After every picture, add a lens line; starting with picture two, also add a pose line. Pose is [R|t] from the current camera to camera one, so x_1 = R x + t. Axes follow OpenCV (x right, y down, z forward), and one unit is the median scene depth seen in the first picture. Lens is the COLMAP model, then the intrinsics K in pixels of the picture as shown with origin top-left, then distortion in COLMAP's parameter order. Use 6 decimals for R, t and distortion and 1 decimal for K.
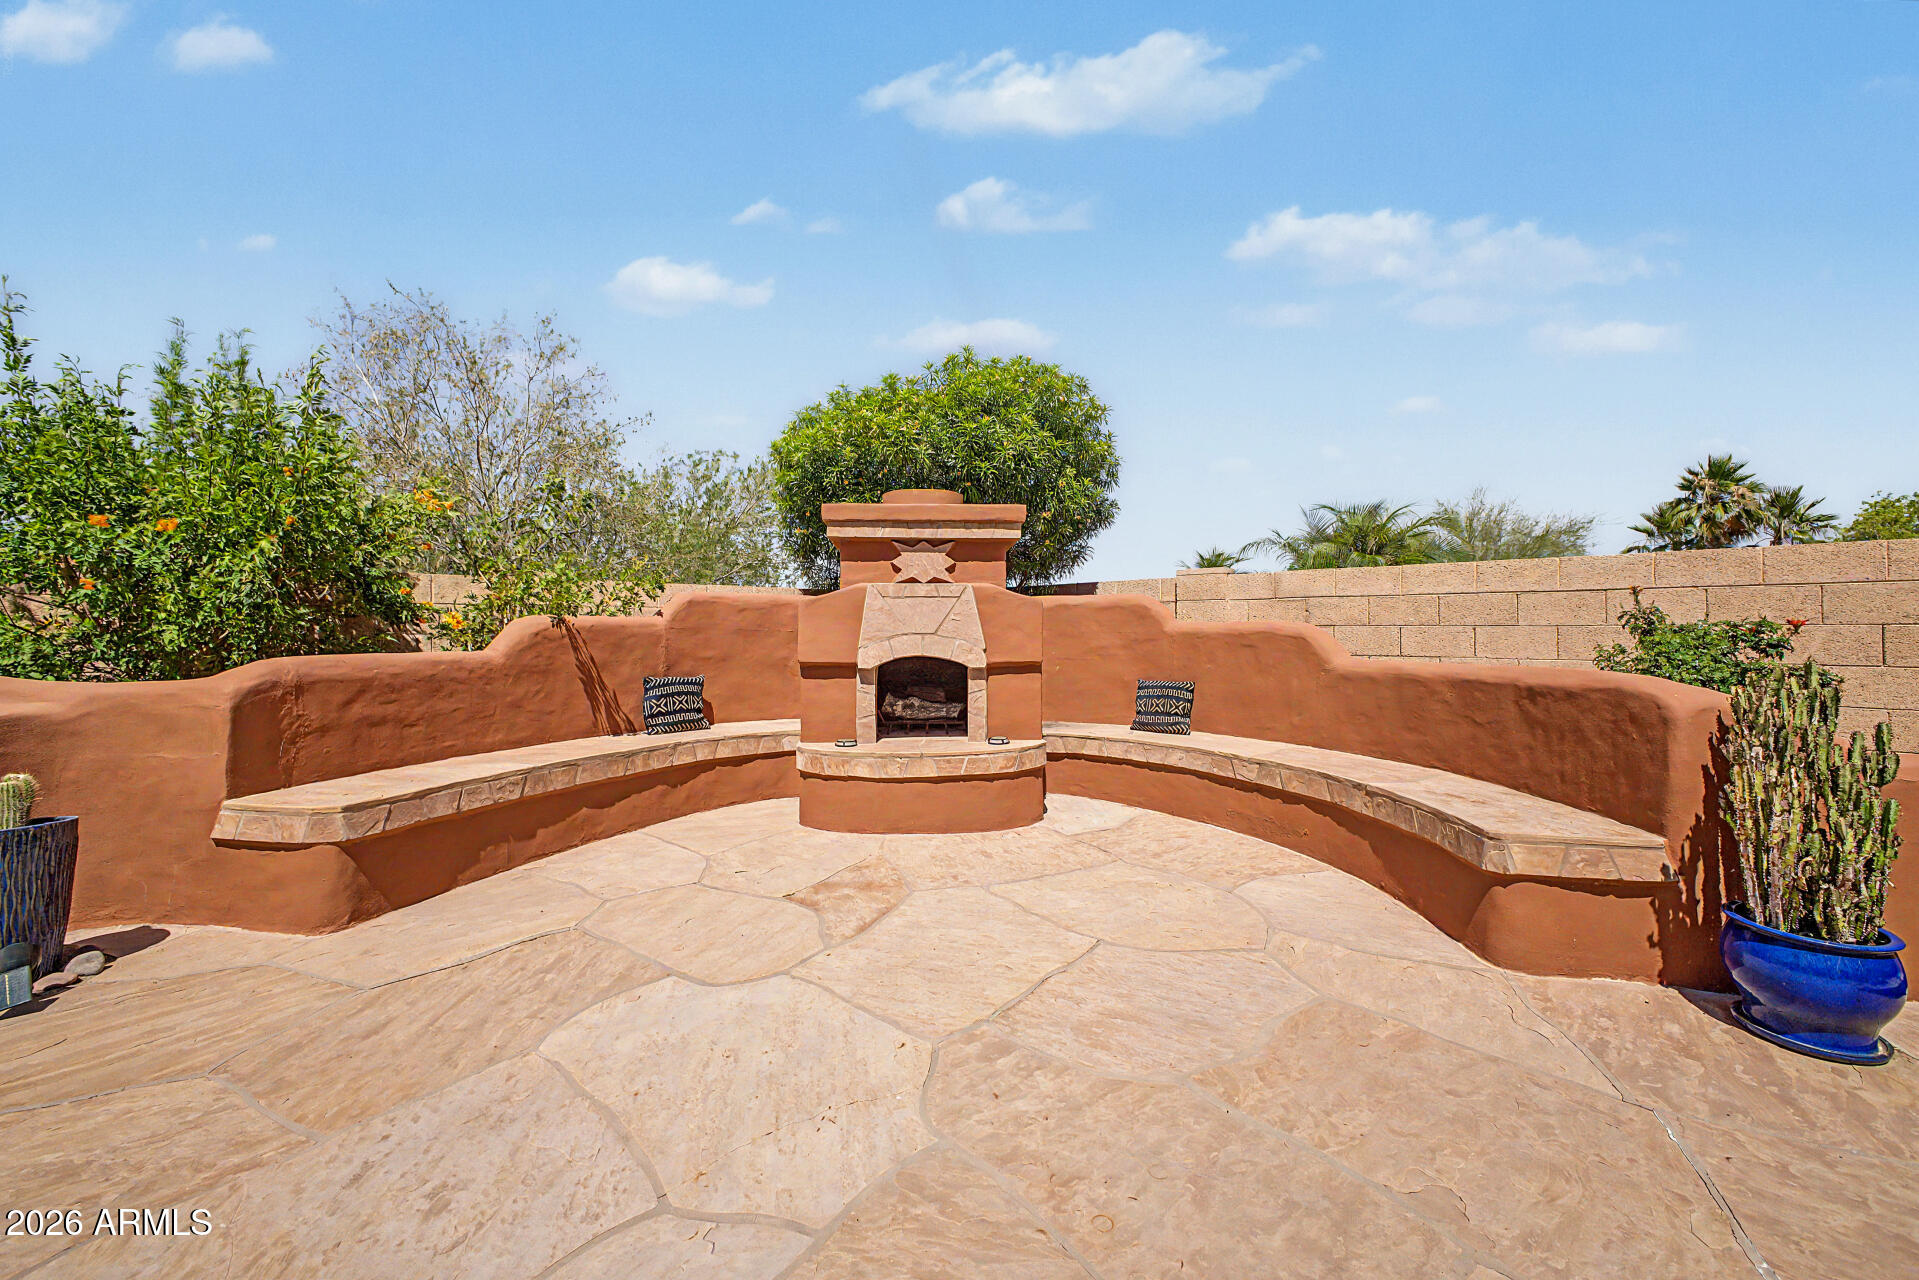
lens RADIAL K [[759.9, 0, 958.0], [0, 759.9, 626.3], [0, 0, 1]] dist [0.008644, -0.000181]
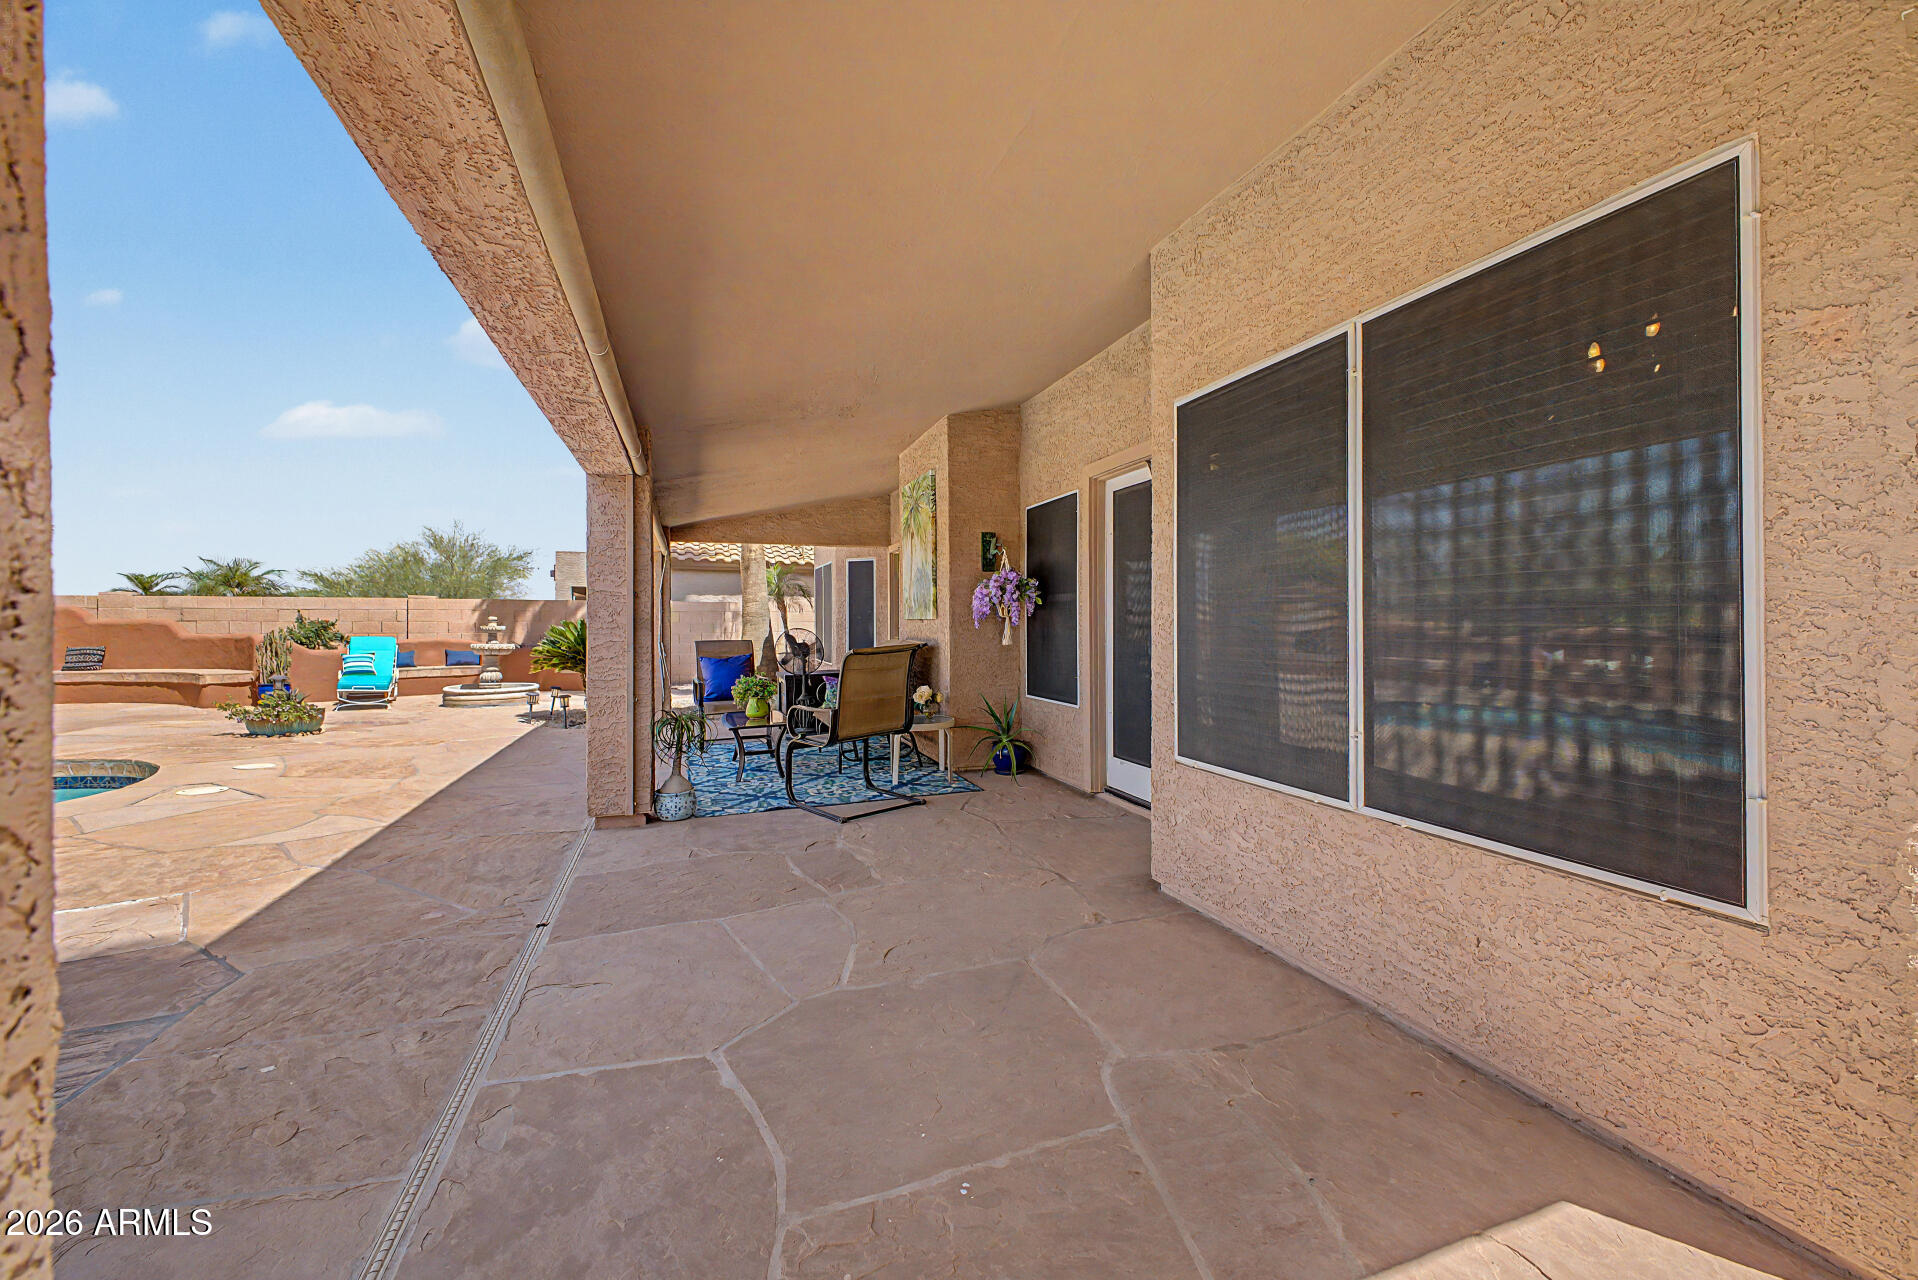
lens RADIAL K [[764.7, 0, 933.0], [0, 764.7, 621.3], [0, 0, 1]] dist [0.019486, 0.000030]
pose [[0.493129, 0.005239, 0.869940, -0.522462], [-0.004292, 0.999984, -0.003589, -0.001179], [-0.869946, -0.001964, 0.493144, -2.403807]]
